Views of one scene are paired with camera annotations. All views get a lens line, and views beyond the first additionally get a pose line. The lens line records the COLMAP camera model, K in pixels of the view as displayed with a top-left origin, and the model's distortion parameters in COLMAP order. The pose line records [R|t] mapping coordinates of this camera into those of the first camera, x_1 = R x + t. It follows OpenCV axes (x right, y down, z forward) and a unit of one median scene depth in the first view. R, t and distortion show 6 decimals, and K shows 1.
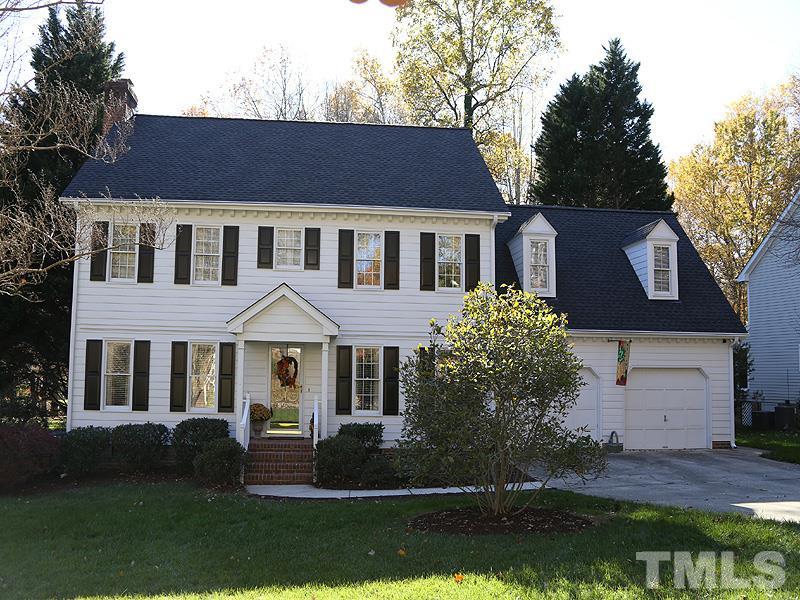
lens RADIAL K [[542.6, 0, 400.0], [0, 542.6, 300.0], [0, 0, 1]] dist [-0.093020, -0.000748]
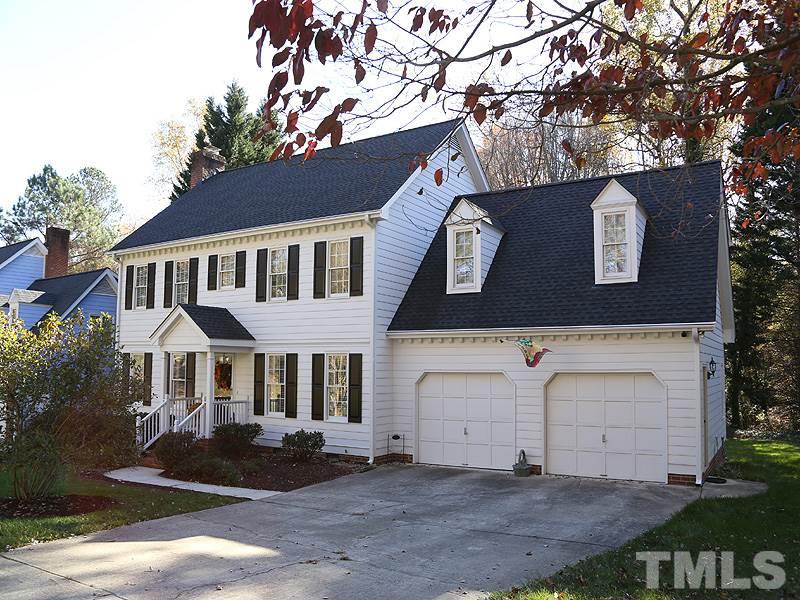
lens RADIAL K [[671.9, 0, 400.0], [0, 671.9, 300.0], [0, 0, 1]] dist [-0.164106, 0.000831]
pose [[0.799033, -0.072138, -0.596944, 0.845027], [0.073467, 0.997052, -0.022150, 0.022923], [0.596782, -0.026157, 0.801977, 0.062937]]
